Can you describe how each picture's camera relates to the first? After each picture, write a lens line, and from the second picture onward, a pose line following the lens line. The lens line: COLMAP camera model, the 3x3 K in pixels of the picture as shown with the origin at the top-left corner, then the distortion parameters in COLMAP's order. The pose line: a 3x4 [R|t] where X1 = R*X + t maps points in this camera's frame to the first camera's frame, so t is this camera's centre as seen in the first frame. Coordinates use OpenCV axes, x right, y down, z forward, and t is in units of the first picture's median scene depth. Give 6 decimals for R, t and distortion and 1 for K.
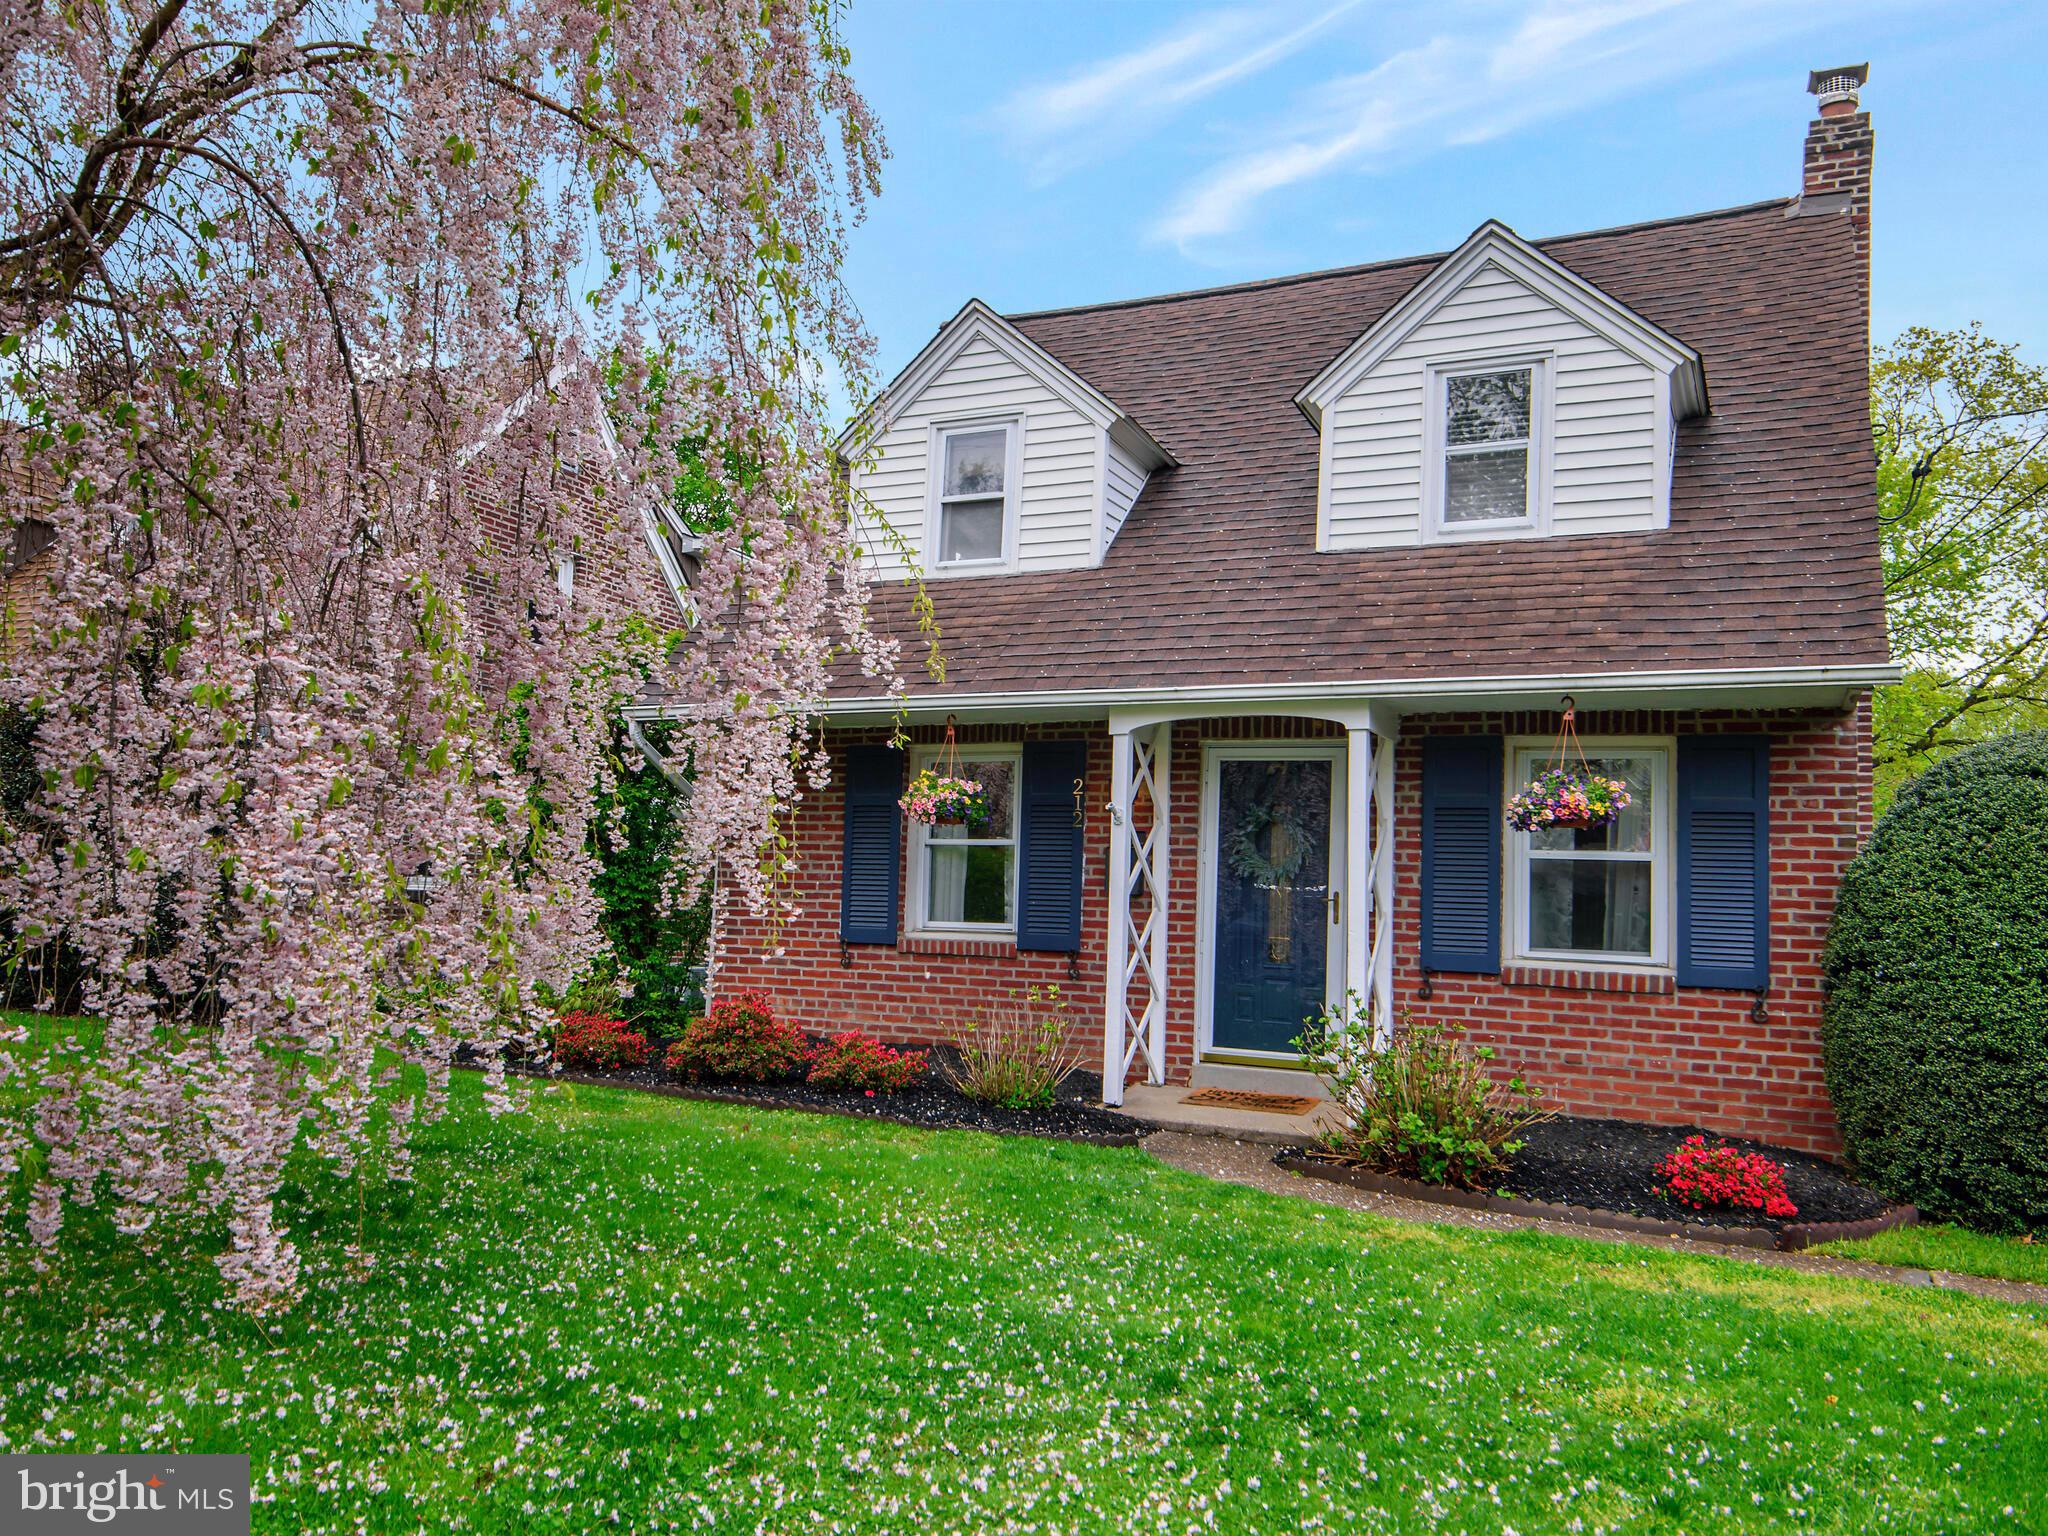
lens RADIAL K [[1448.7, 0, 1018.2], [0, 1448.7, 786.7], [0, 0, 1]] dist [-0.006439, -0.008847]
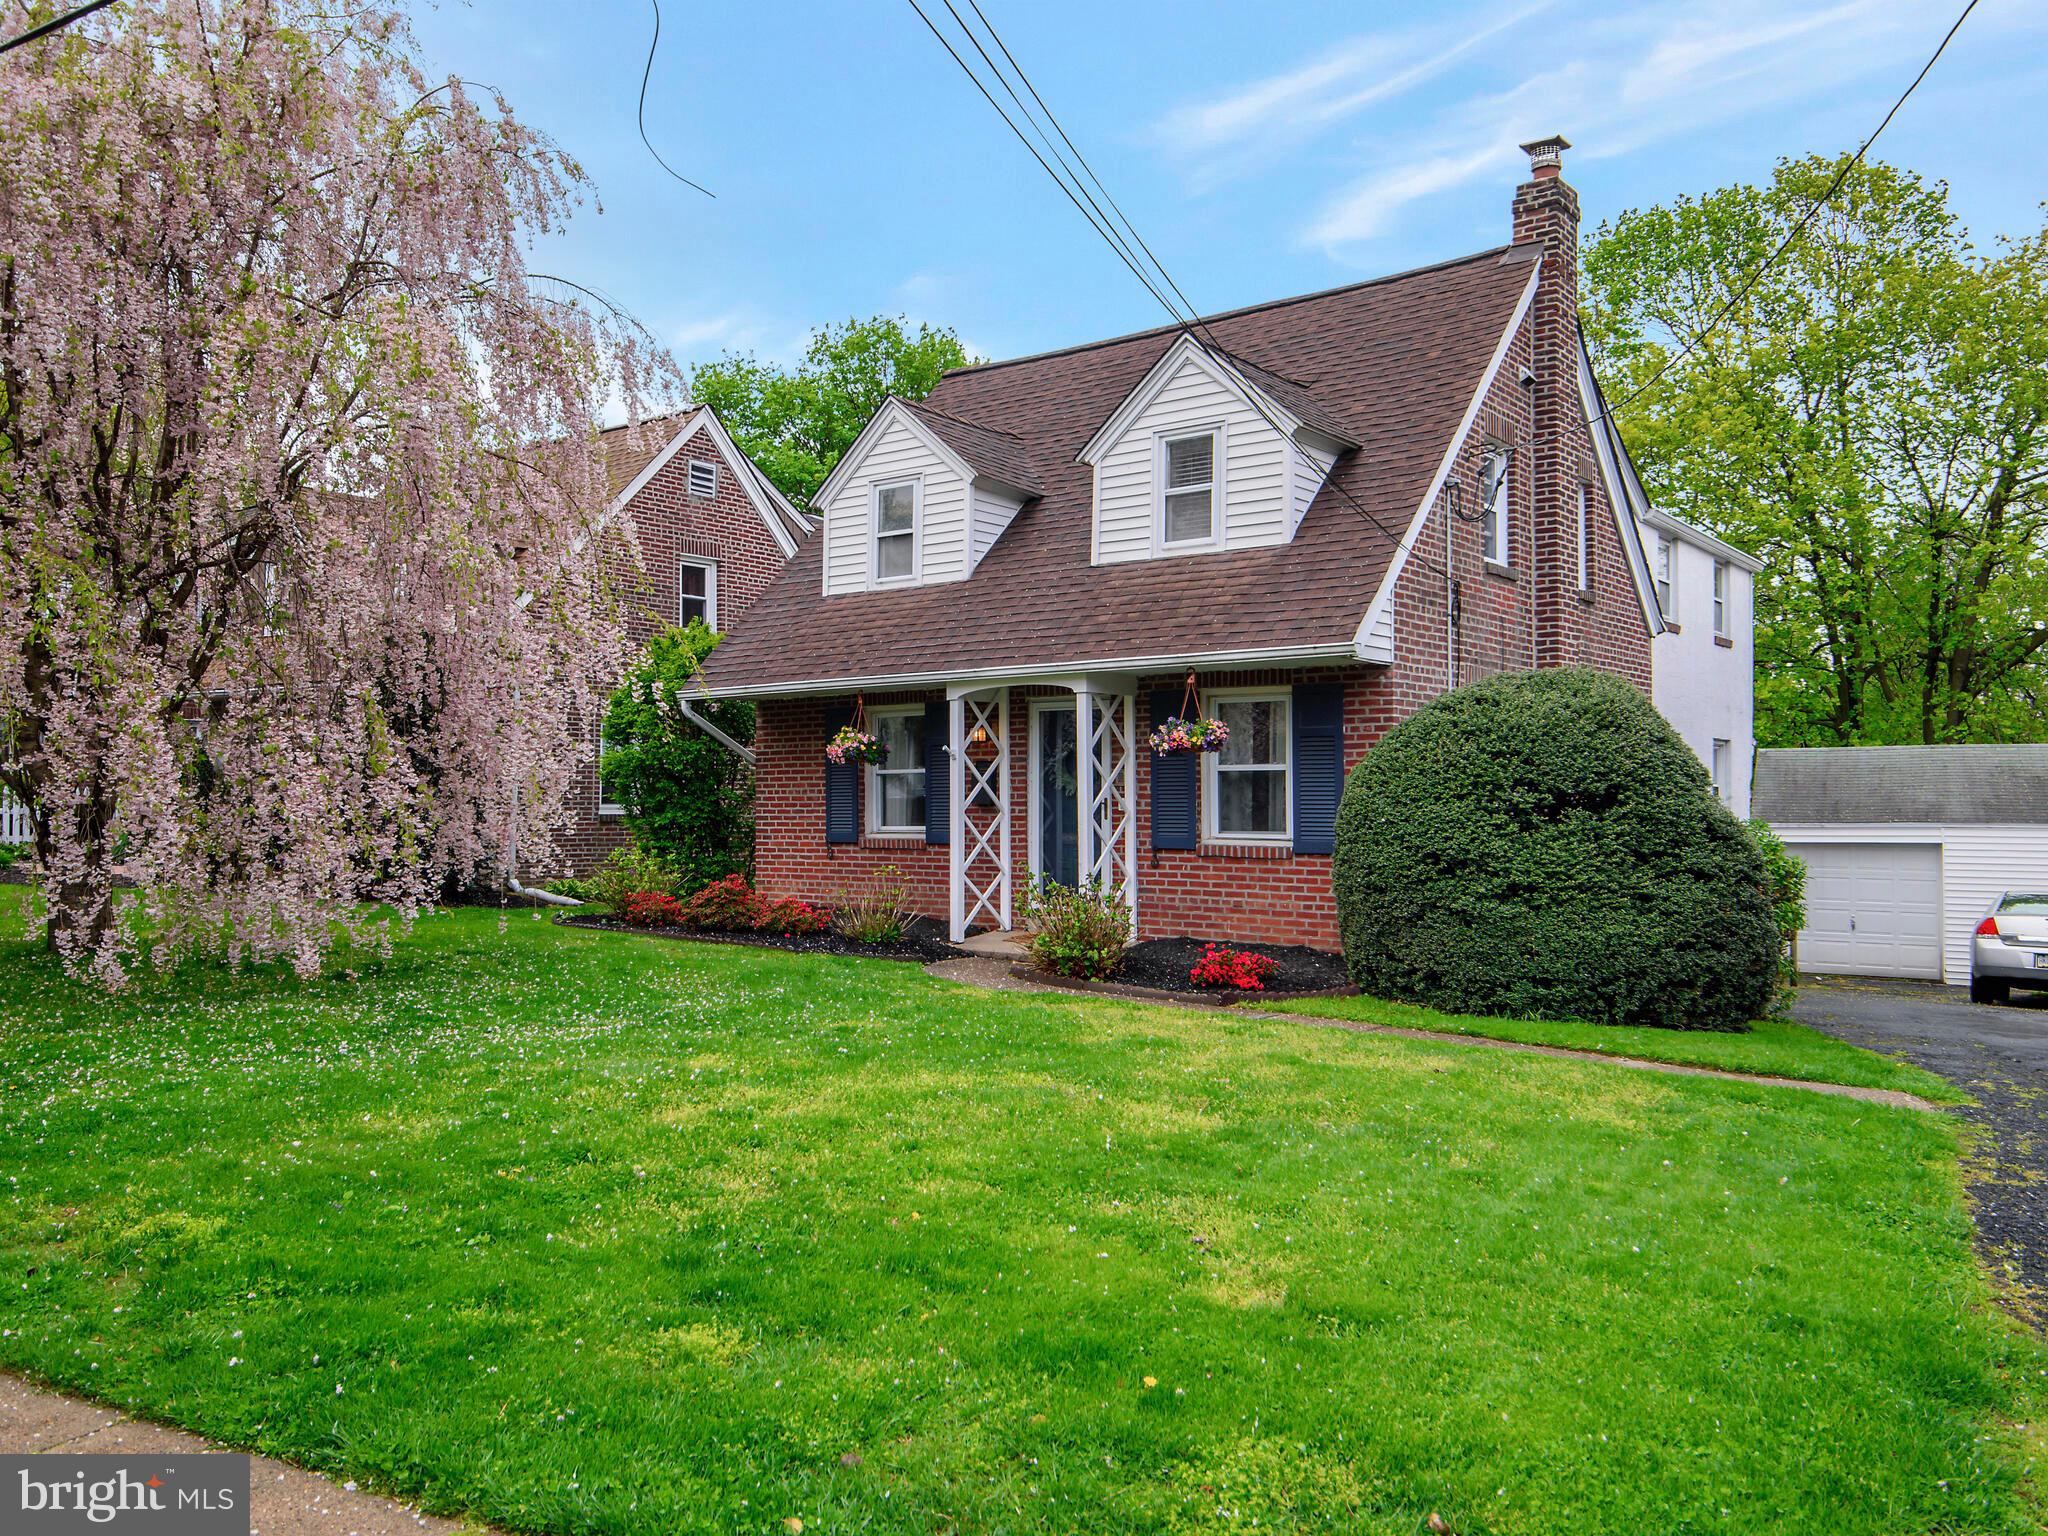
lens RADIAL K [[1448.7, 0, 1030.1], [0, 1448.7, 756.7], [0, 0, 1]] dist [-0.006439, -0.008847]
pose [[0.978990, -0.042701, -0.199389, 0.457883], [0.051431, 0.997922, 0.038812, -0.031874], [0.197317, -0.048252, 0.979152, -0.480789]]
